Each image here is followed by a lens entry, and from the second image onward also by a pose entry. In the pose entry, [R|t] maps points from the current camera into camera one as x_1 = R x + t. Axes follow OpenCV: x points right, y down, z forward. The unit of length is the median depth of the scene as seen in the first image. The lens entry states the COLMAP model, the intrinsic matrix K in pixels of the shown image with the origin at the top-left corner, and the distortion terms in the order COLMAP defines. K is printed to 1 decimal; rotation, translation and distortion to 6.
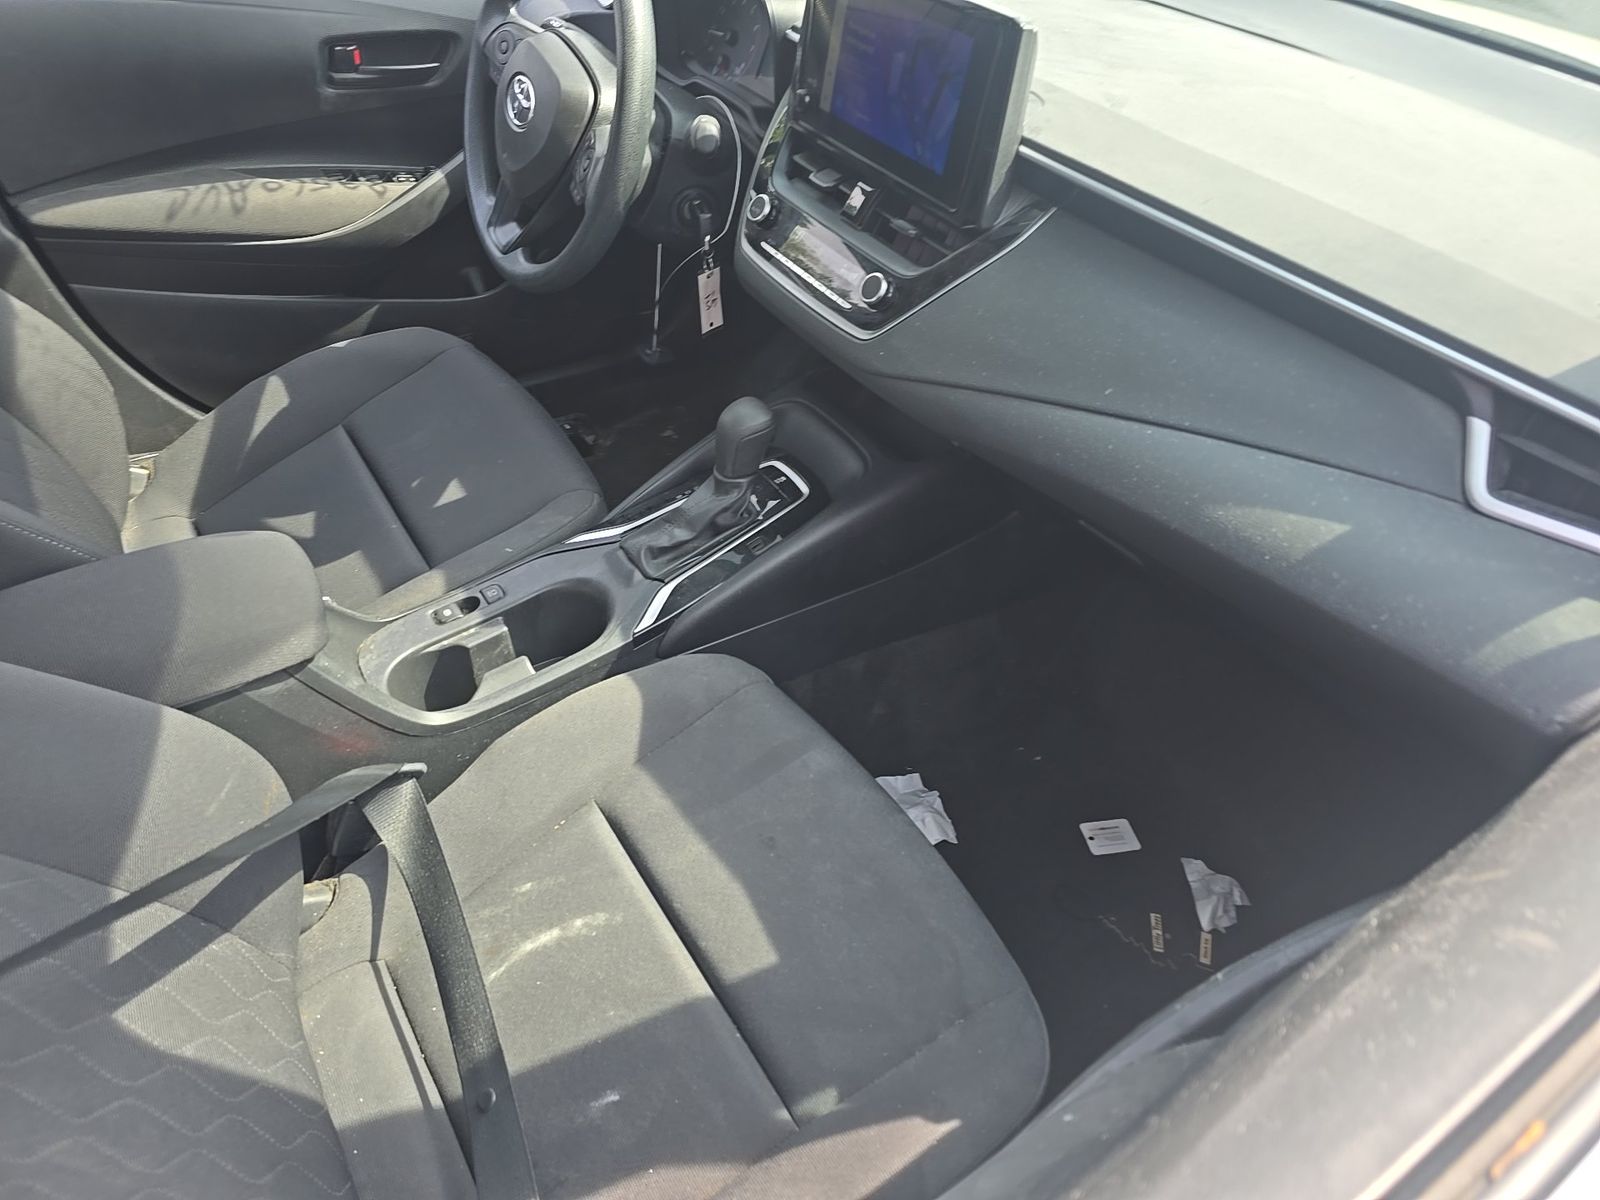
lens RADIAL K [[1085.9, 0, 806.0], [0, 1085.9, 591.8], [0, 0, 1]] dist [0.039404, -0.034410]
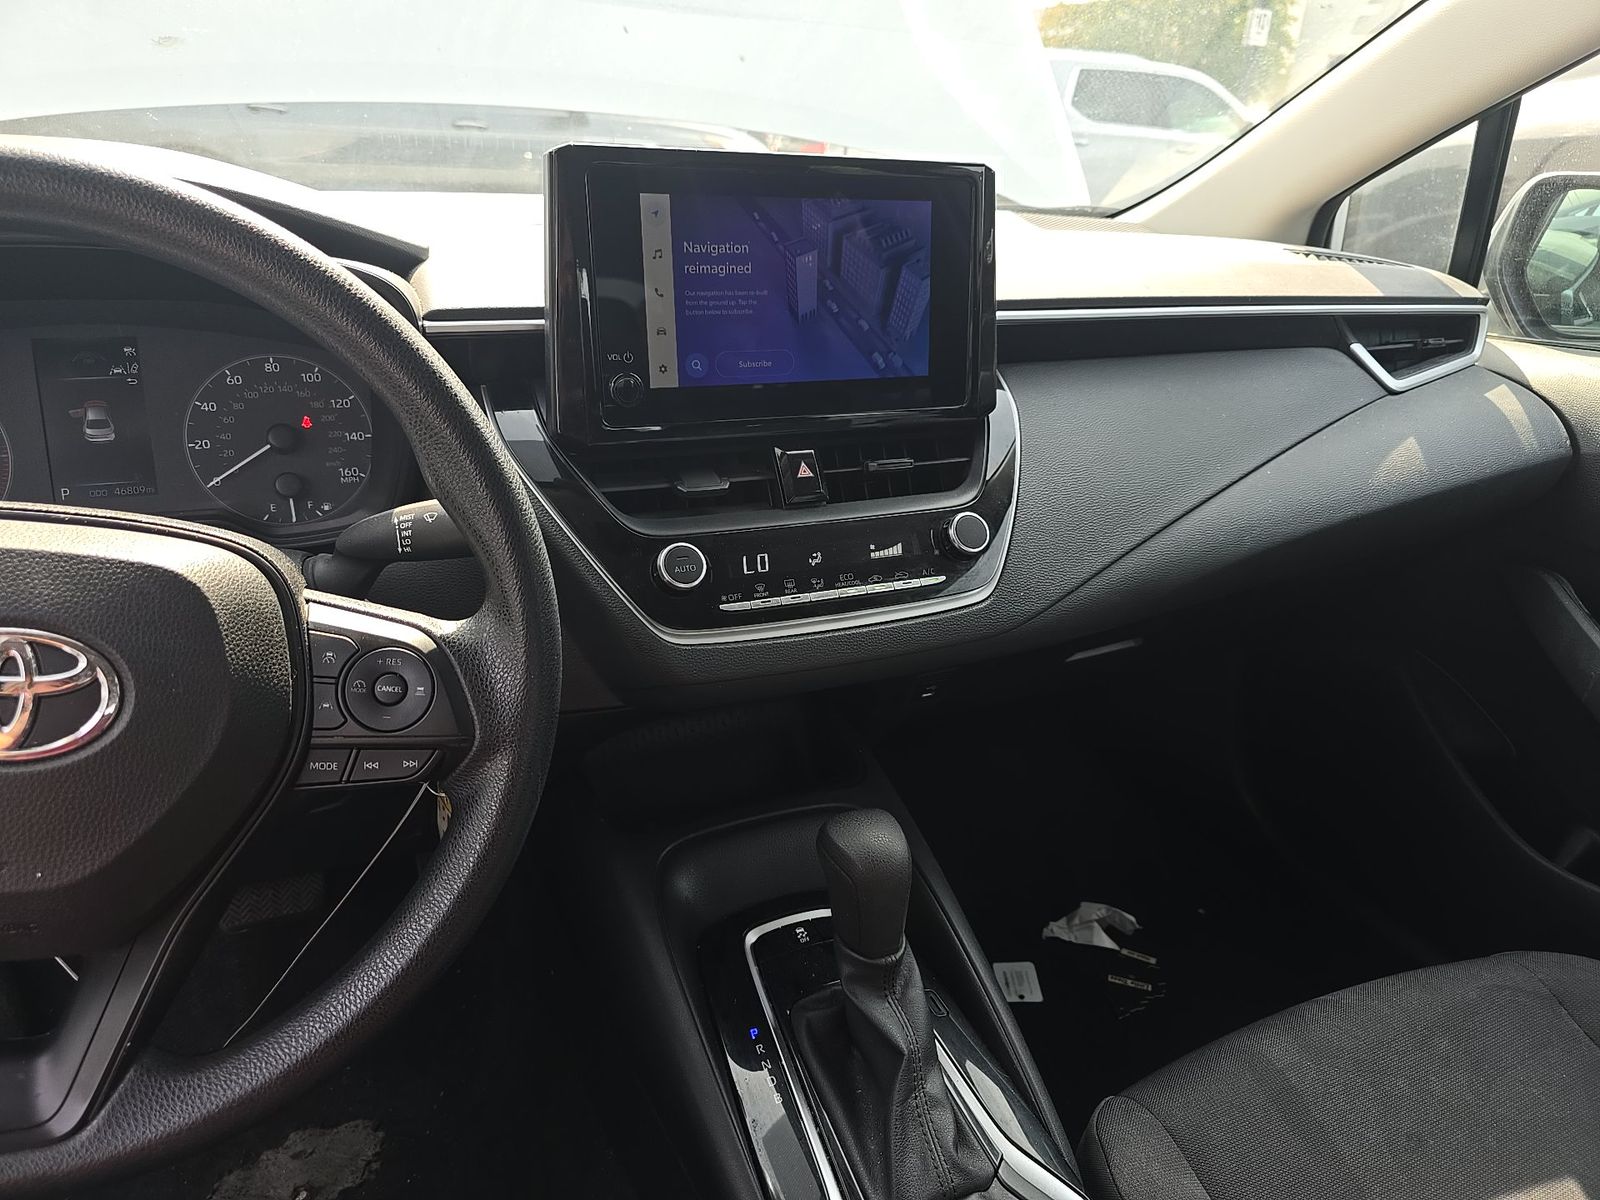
lens RADIAL K [[1085.9, 0, 810.4], [0, 1085.9, 612.6], [0, 0, 1]] dist [0.039404, -0.034410]
pose [[0.145633, -0.430265, 0.890878, -0.751306], [0.628840, 0.735430, 0.252392, -0.601792], [-0.763774, 0.523464, 0.377671, 1.036419]]
